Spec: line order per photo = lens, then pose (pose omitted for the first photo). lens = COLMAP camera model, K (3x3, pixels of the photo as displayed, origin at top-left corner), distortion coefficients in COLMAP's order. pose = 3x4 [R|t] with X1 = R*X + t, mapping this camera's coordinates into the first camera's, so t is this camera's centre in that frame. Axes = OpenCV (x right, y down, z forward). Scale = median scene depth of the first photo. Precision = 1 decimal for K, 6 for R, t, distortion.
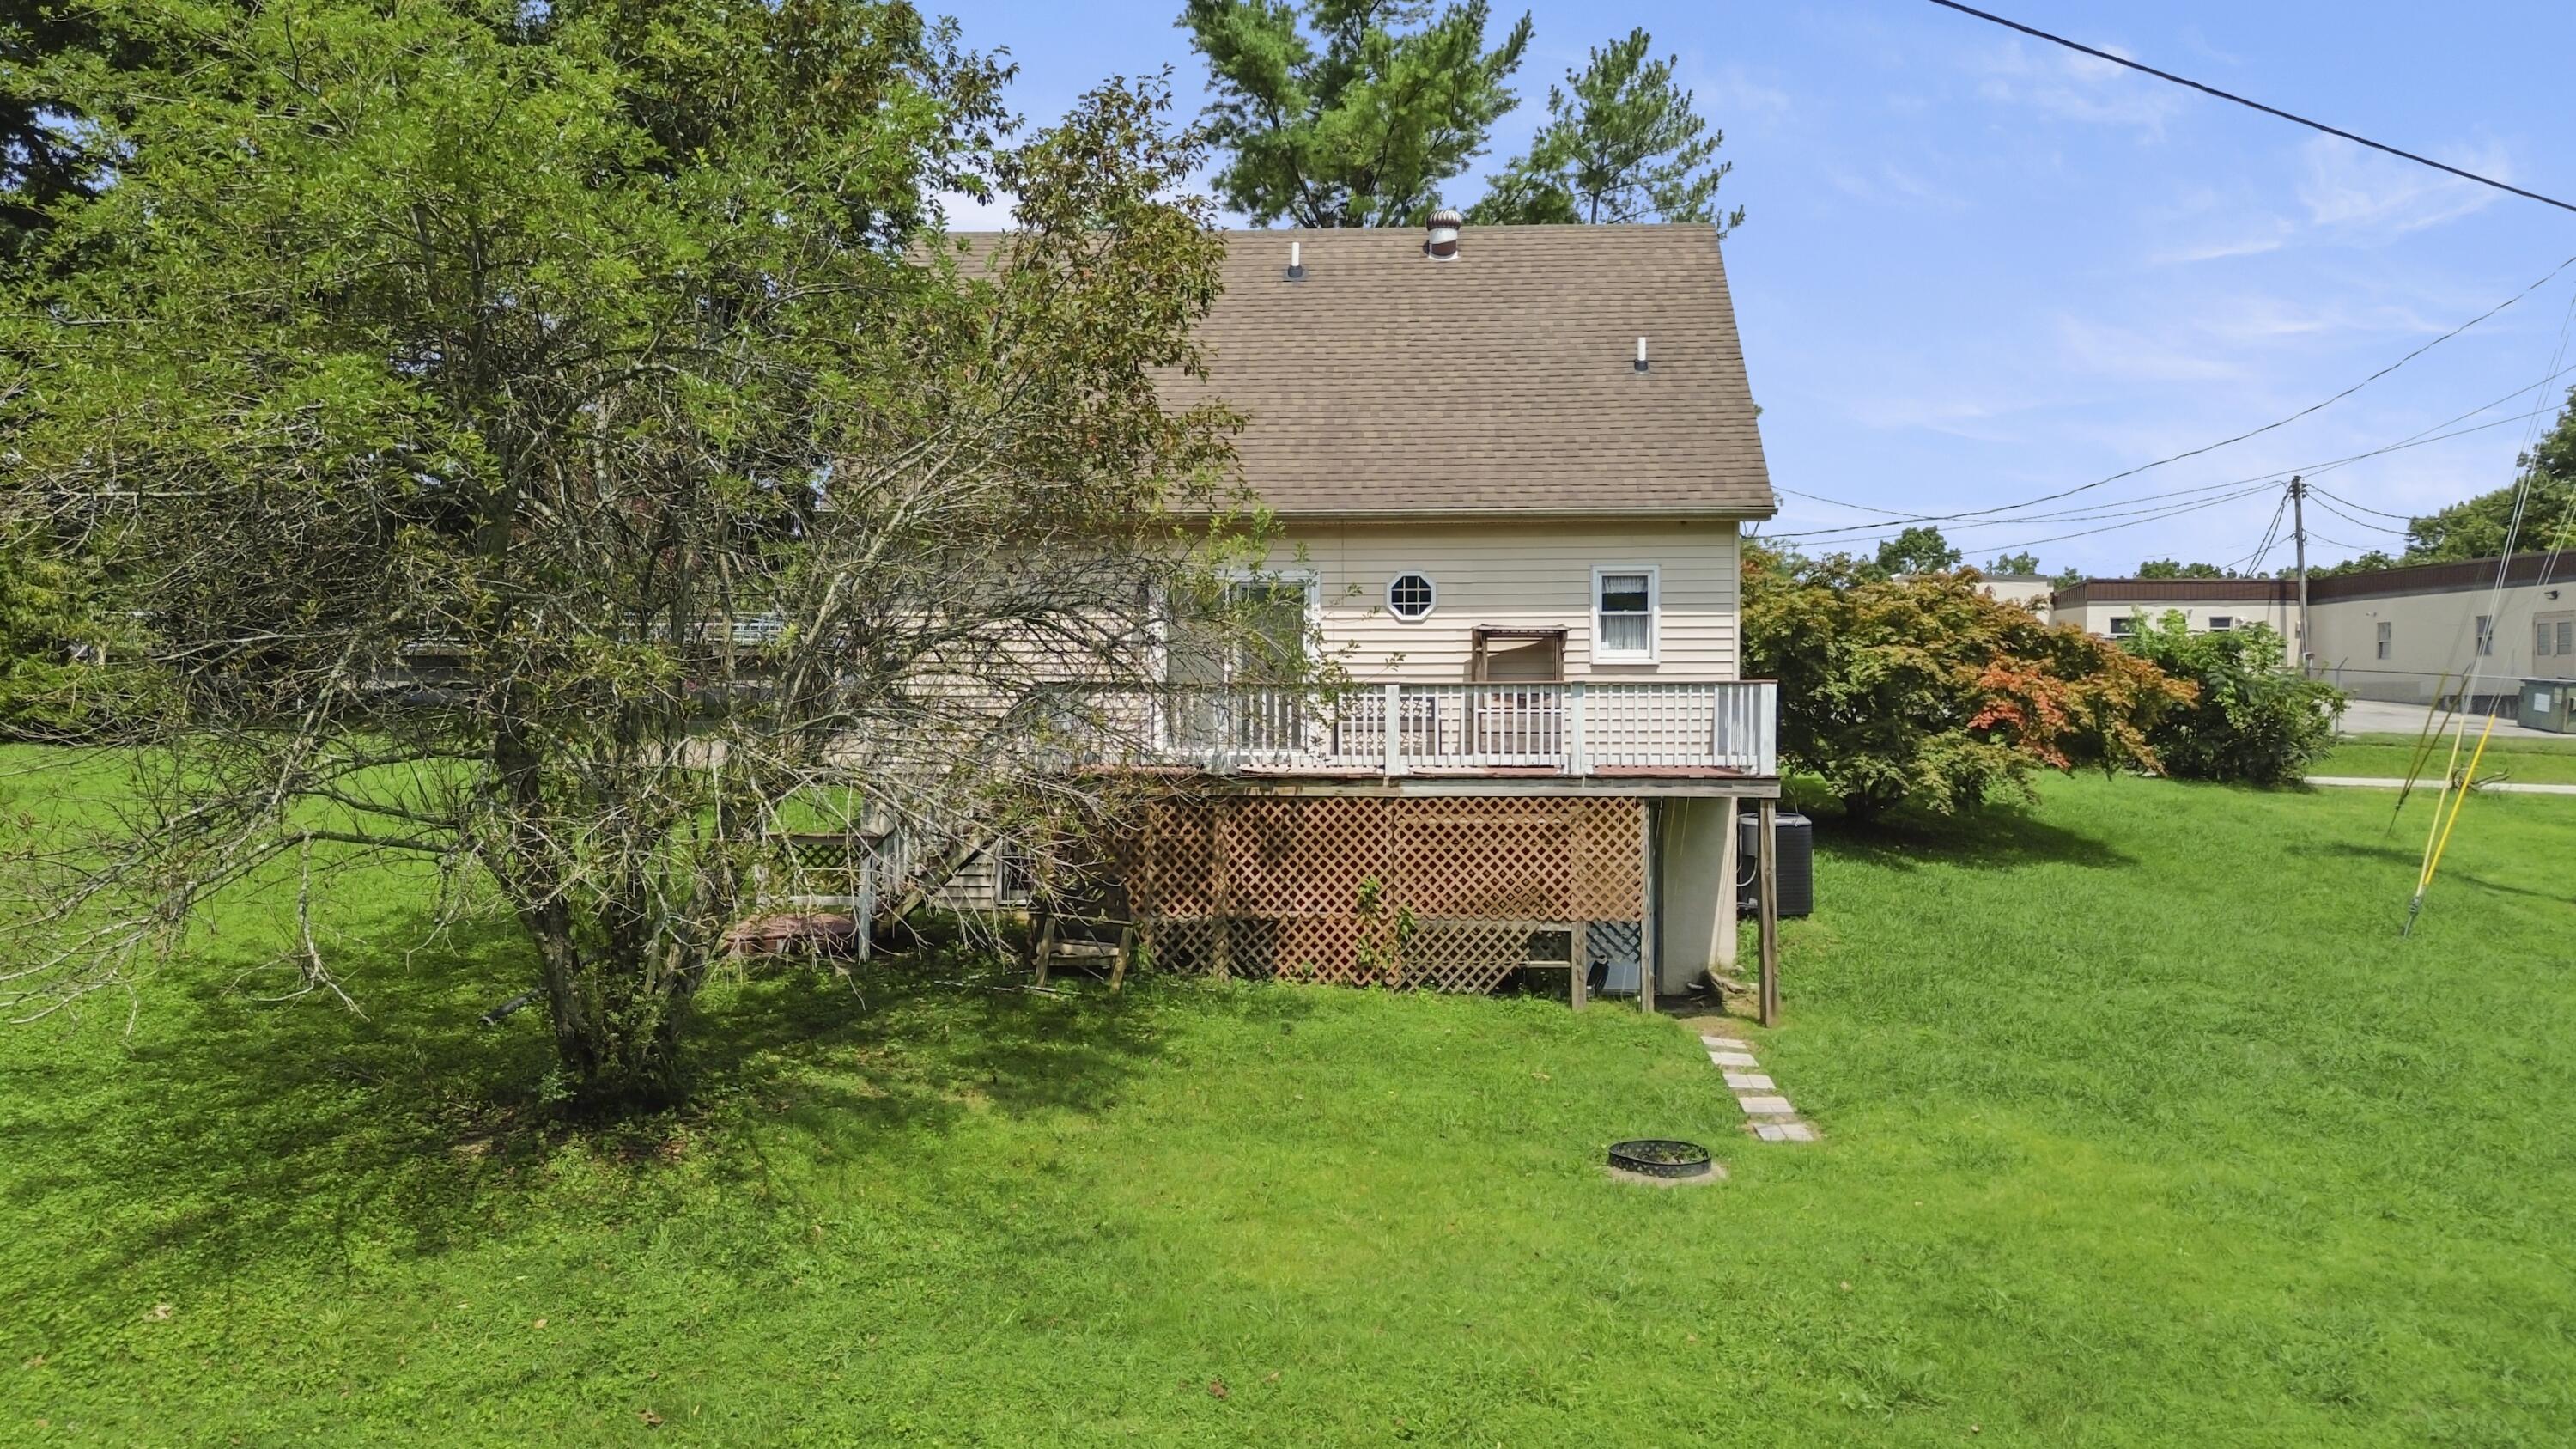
lens RADIAL K [[1850.7, 0, 1285.6], [0, 1850.7, 647.3], [0, 0, 1]] dist [0.149281, -0.000169]
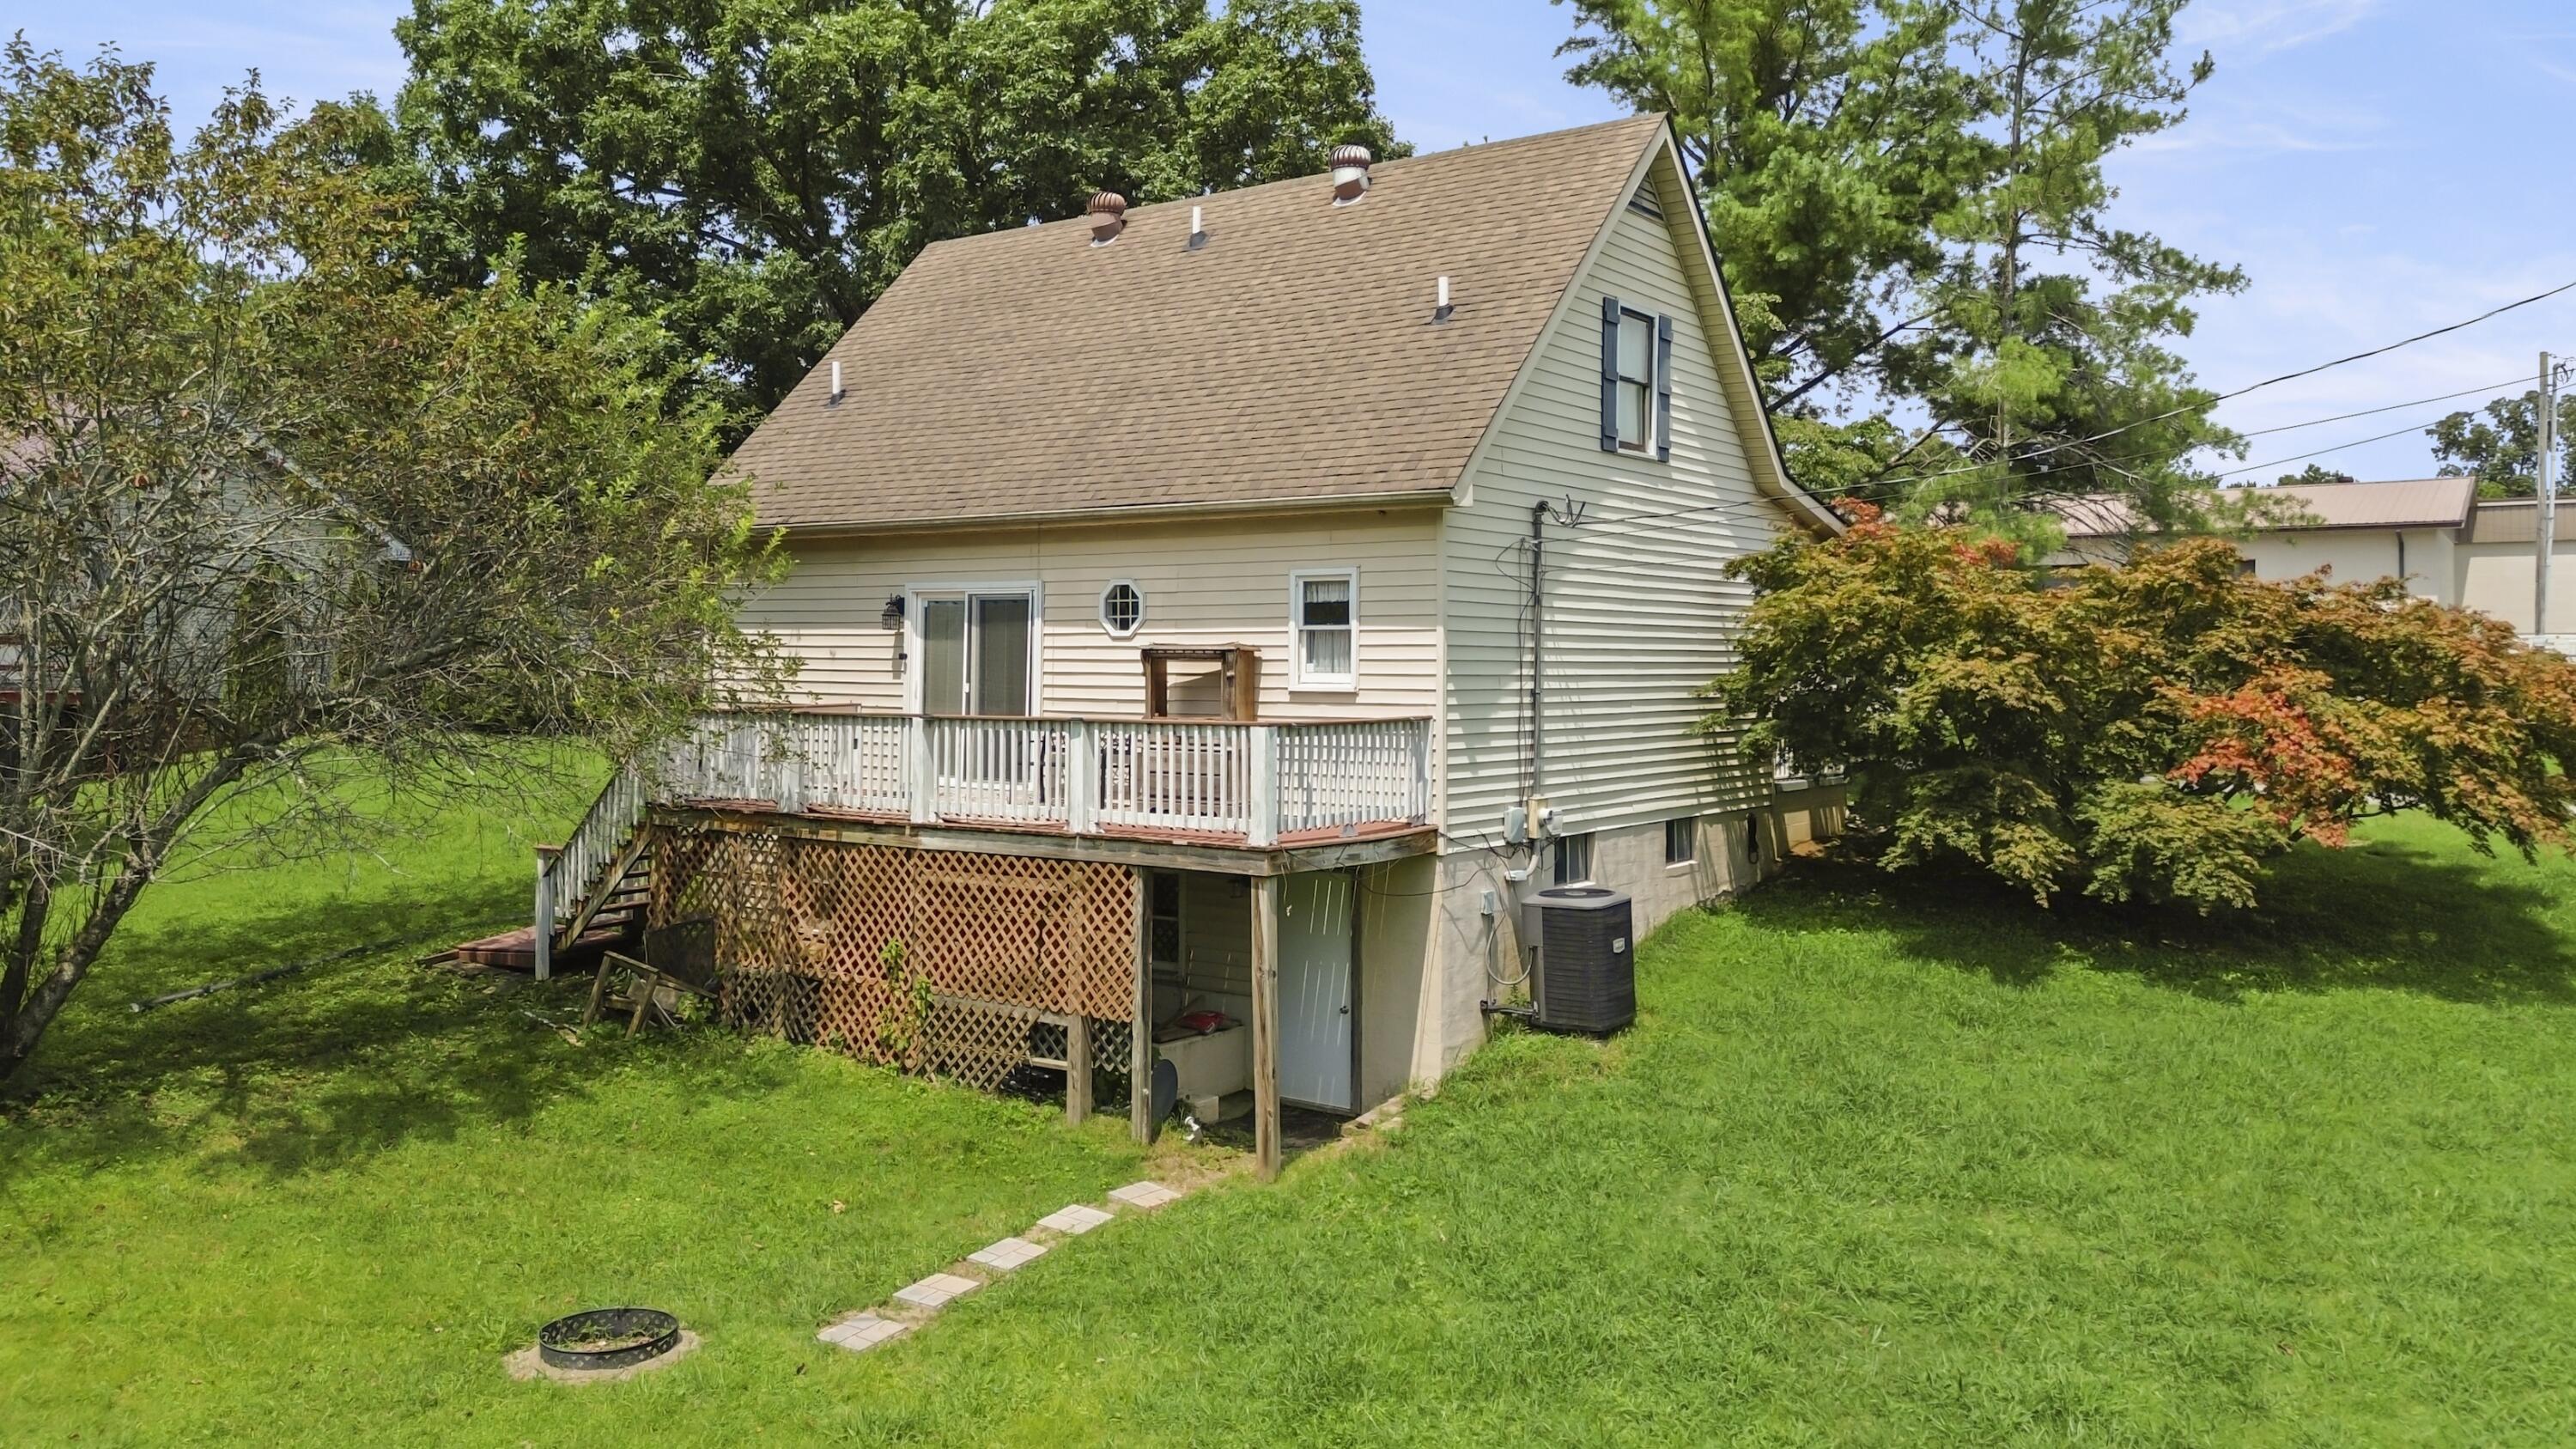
lens RADIAL K [[1863.5, 0, 1302.2], [0, 1863.5, 589.5], [0, 0, 1]] dist [0.049267, -0.000367]
pose [[0.854633, -0.015386, -0.519004, 0.660832], [0.004010, 0.999727, -0.023034, -0.018453], [0.519217, 0.017605, 0.854461, 0.349774]]
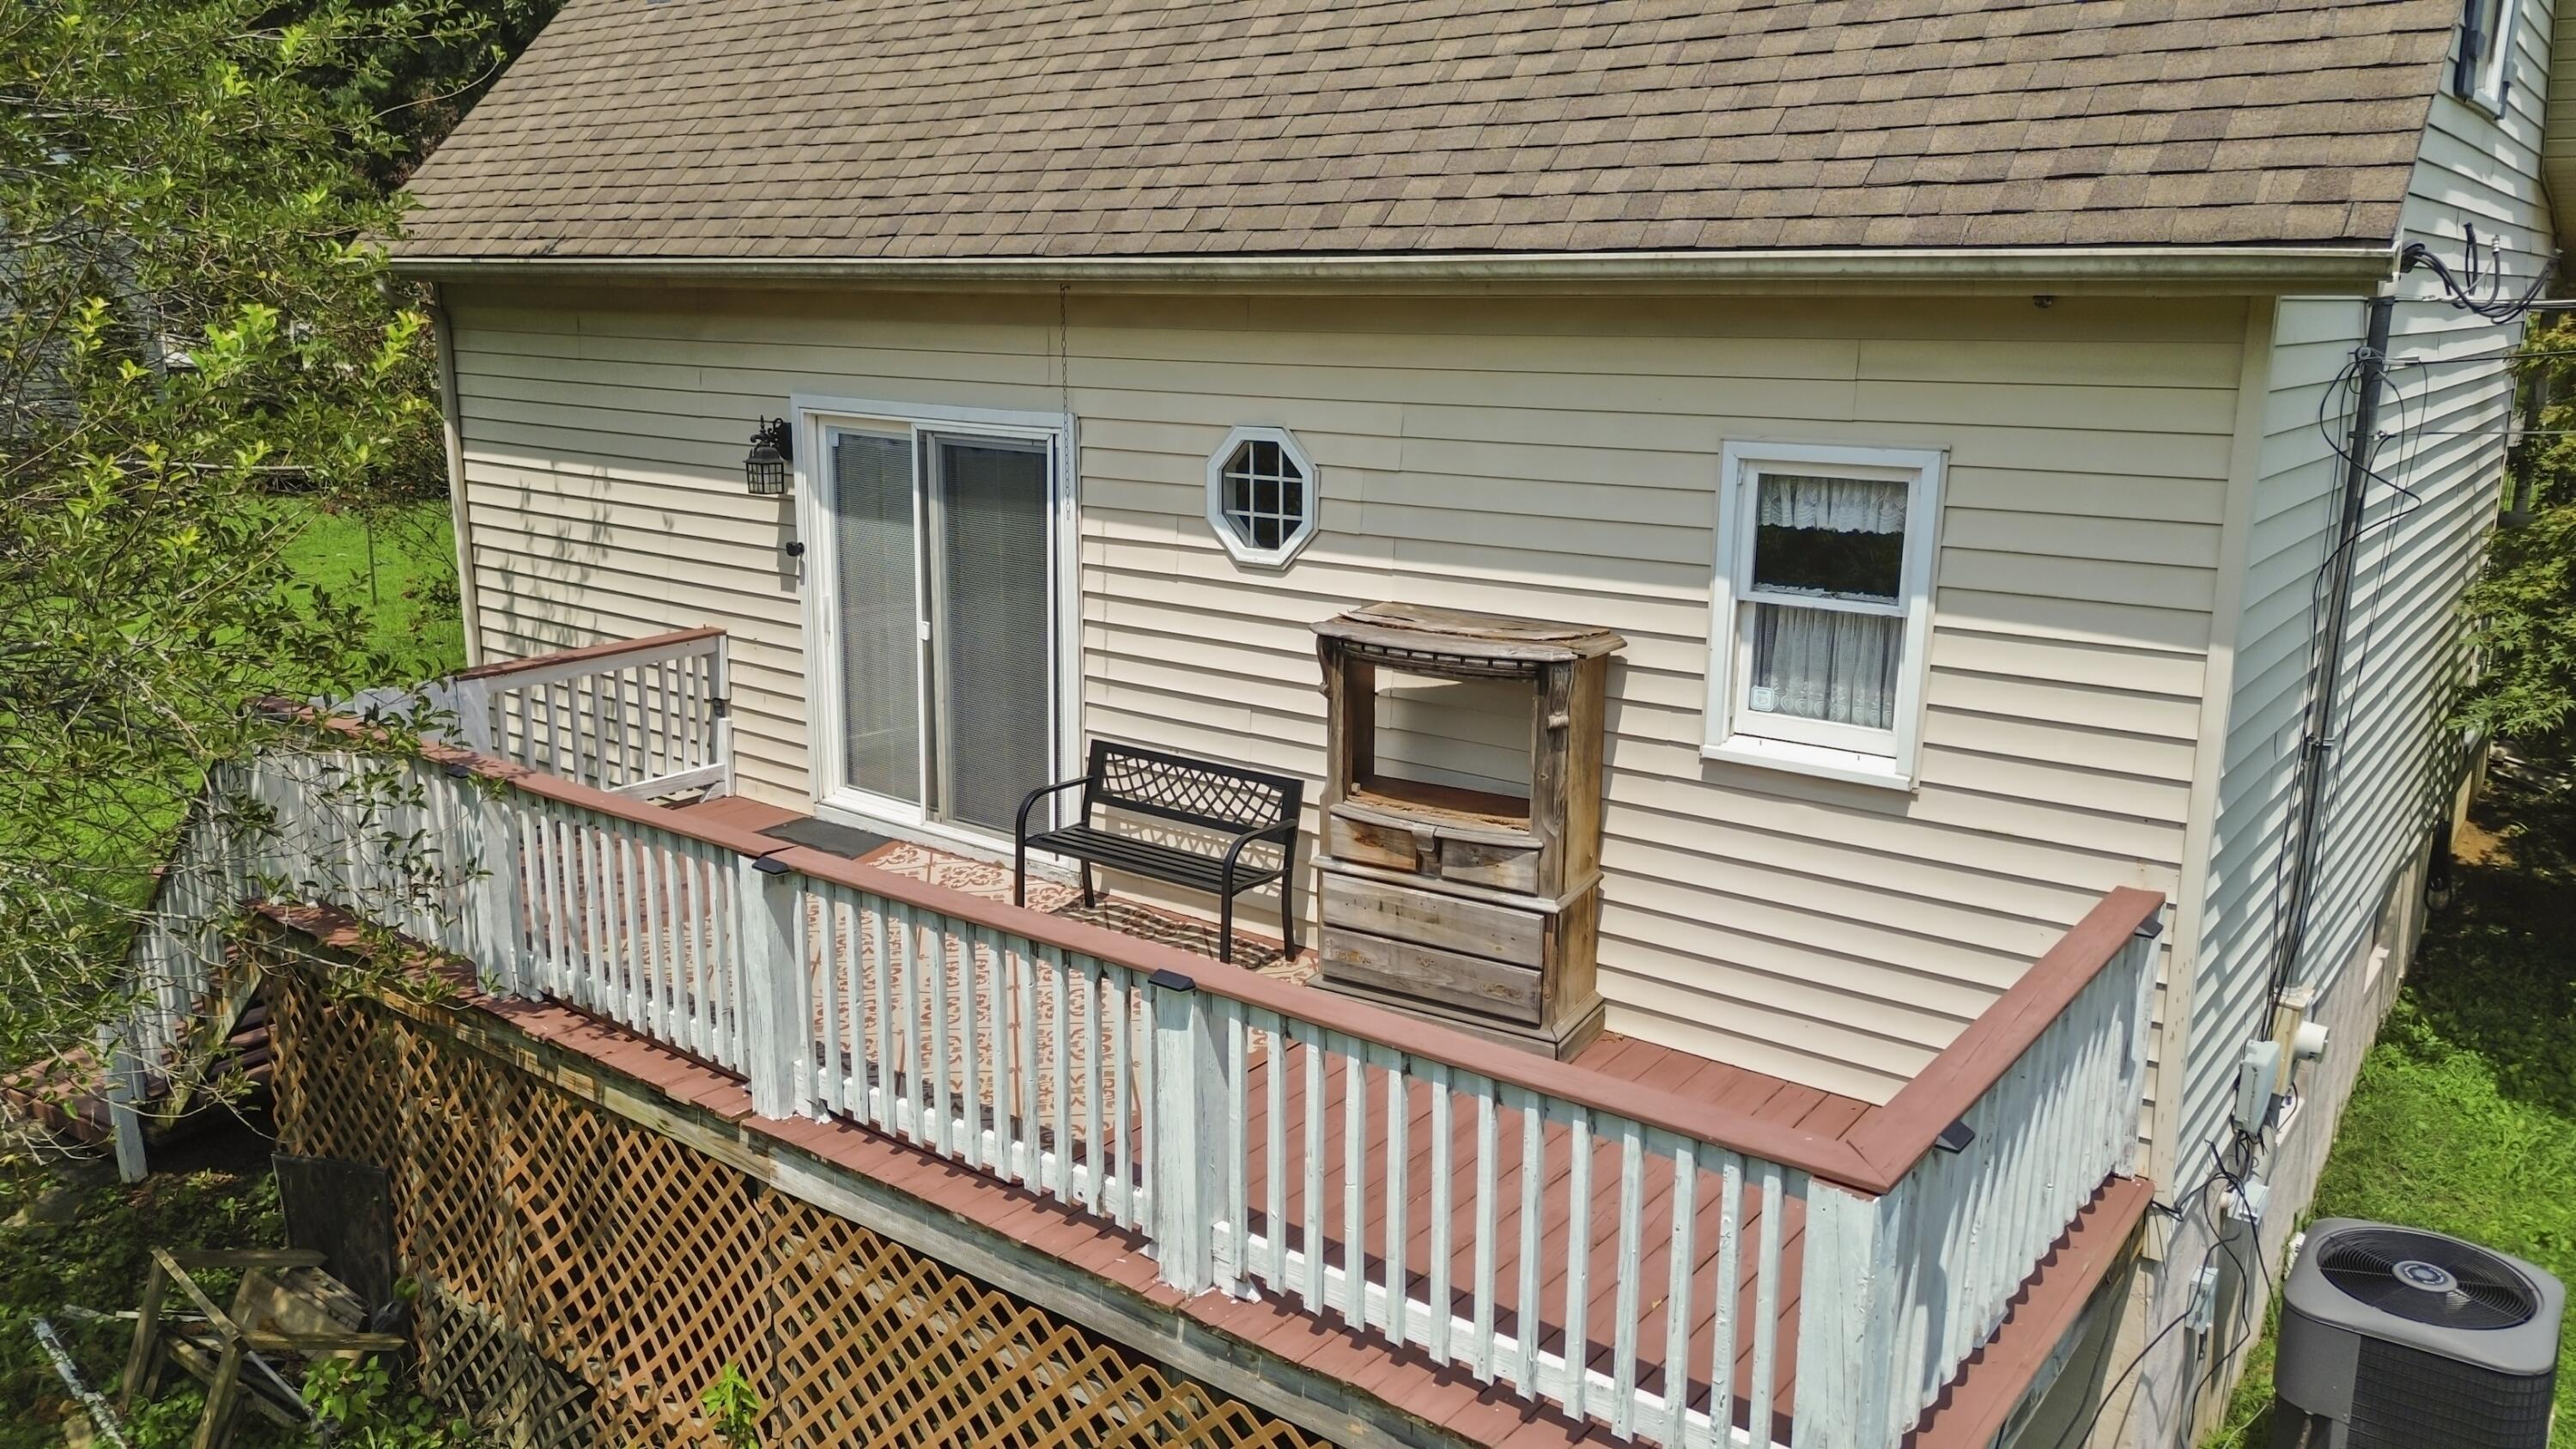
lens RADIAL K [[1825.0, 0, 1288.0], [0, 1825.0, 724.5], [0, 0, 1]] dist [0.033853, -0.001409]
pose [[0.833746, 0.131228, -0.536327, 0.305027], [0.003127, 0.970208, 0.242252, -0.080074], [0.552139, -0.203654, 0.808497, 0.796941]]
